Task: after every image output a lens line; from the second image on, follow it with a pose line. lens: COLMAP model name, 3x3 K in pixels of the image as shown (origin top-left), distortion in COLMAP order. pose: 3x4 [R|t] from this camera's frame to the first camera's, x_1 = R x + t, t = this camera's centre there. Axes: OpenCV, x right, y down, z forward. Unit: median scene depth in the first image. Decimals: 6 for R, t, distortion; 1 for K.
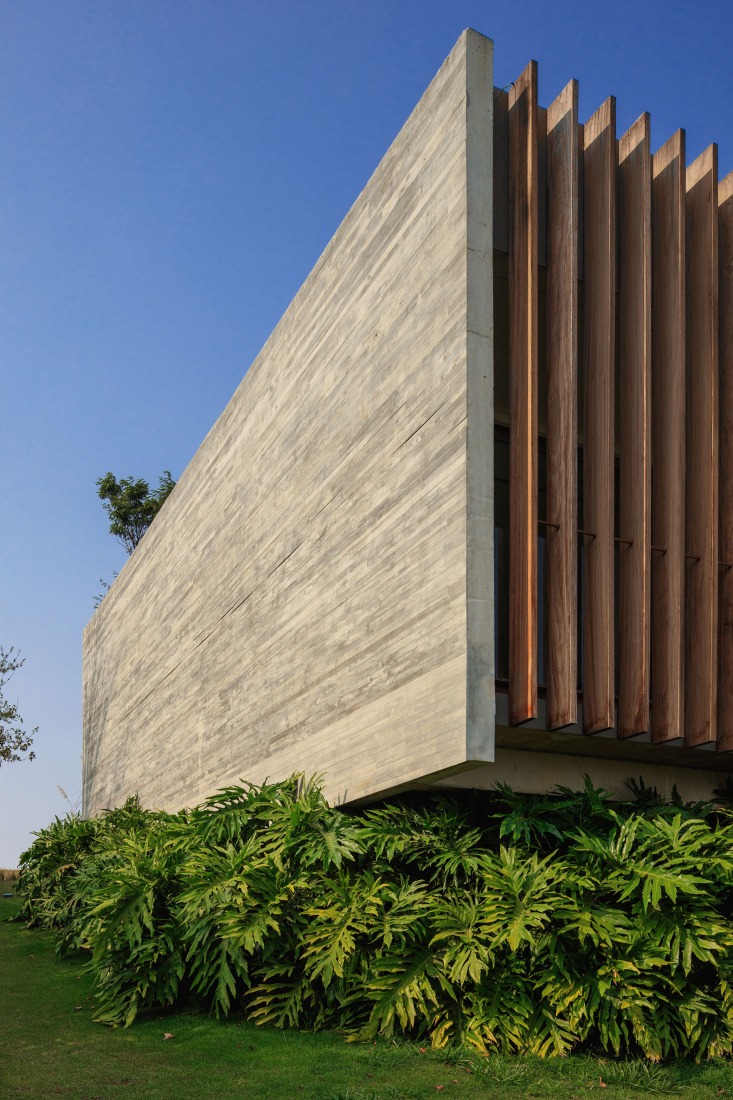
lens RADIAL K [[1603.6, 0, 367.1], [0, 1603.6, 550.2], [0, 0, 1]] dist [-0.002218, 0.000000]
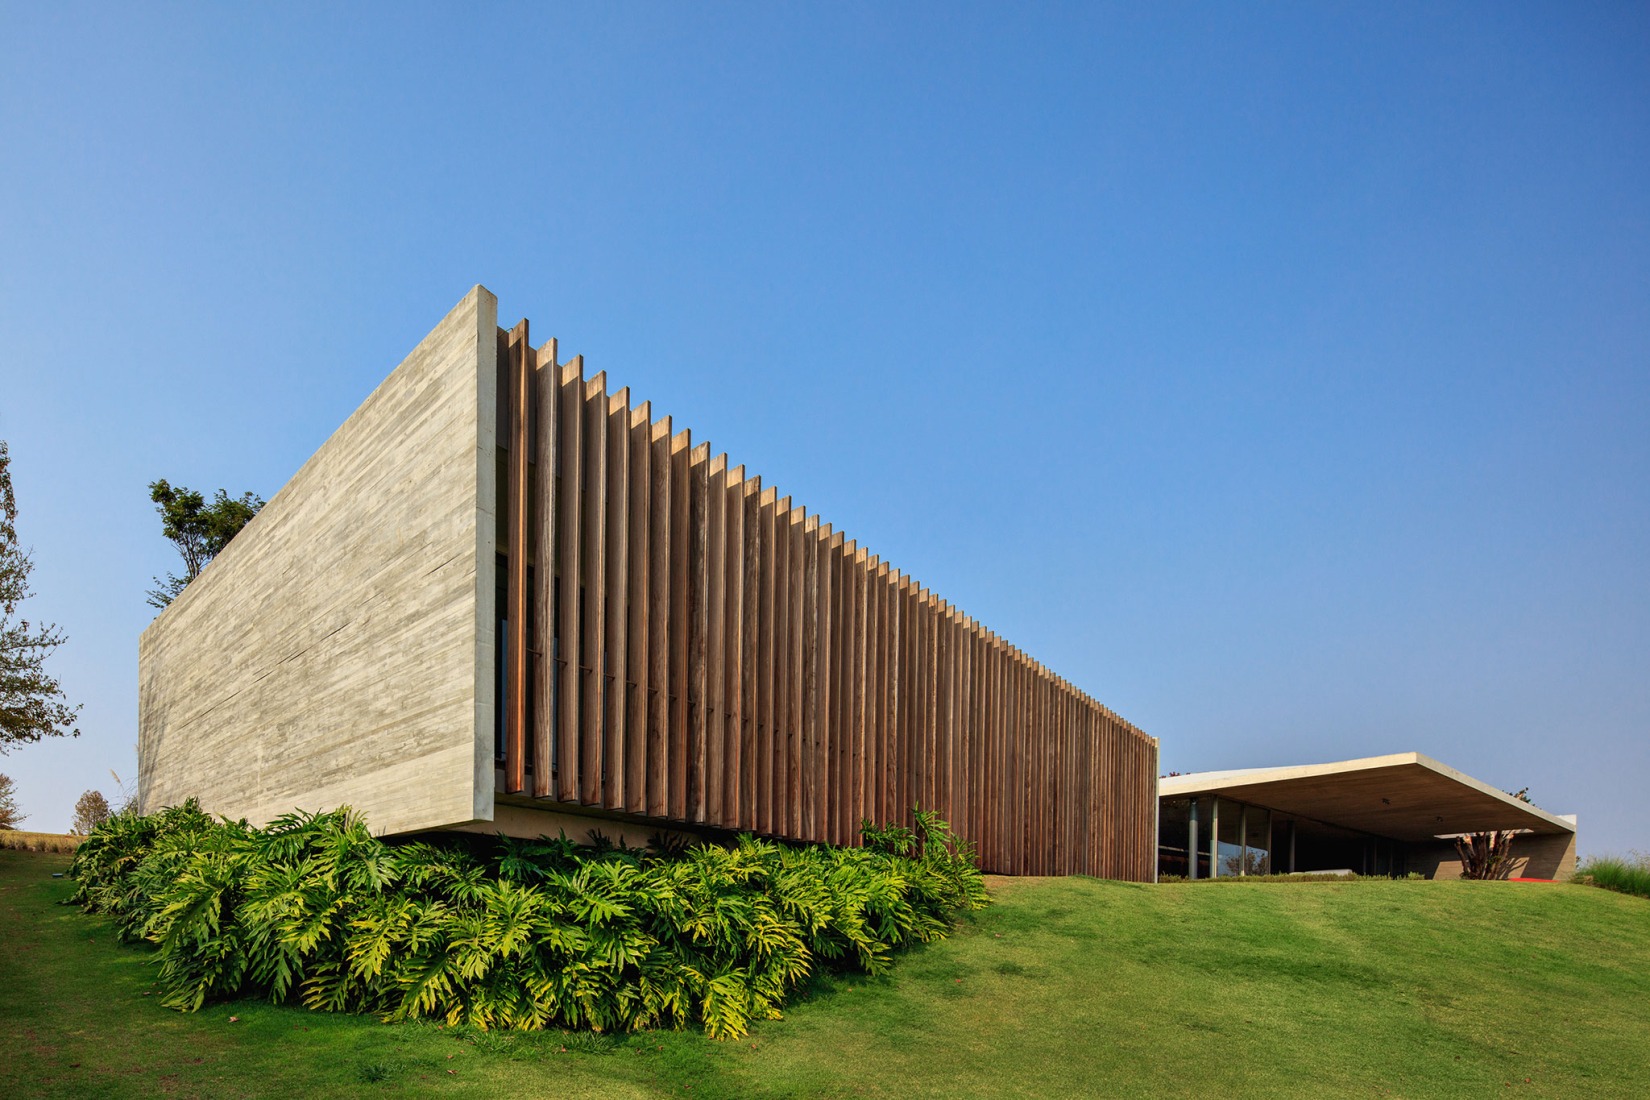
lens RADIAL K [[1578.0, 0, 825.4], [0, 1578.0, 550.4], [0, 0, 1]] dist [0.003340, 0.000000]
pose [[0.968974, 0.007216, 0.247059, 0.015202], [-0.018004, 0.998979, 0.041436, -0.131411], [-0.246507, -0.044599, 0.968114, -0.304813]]
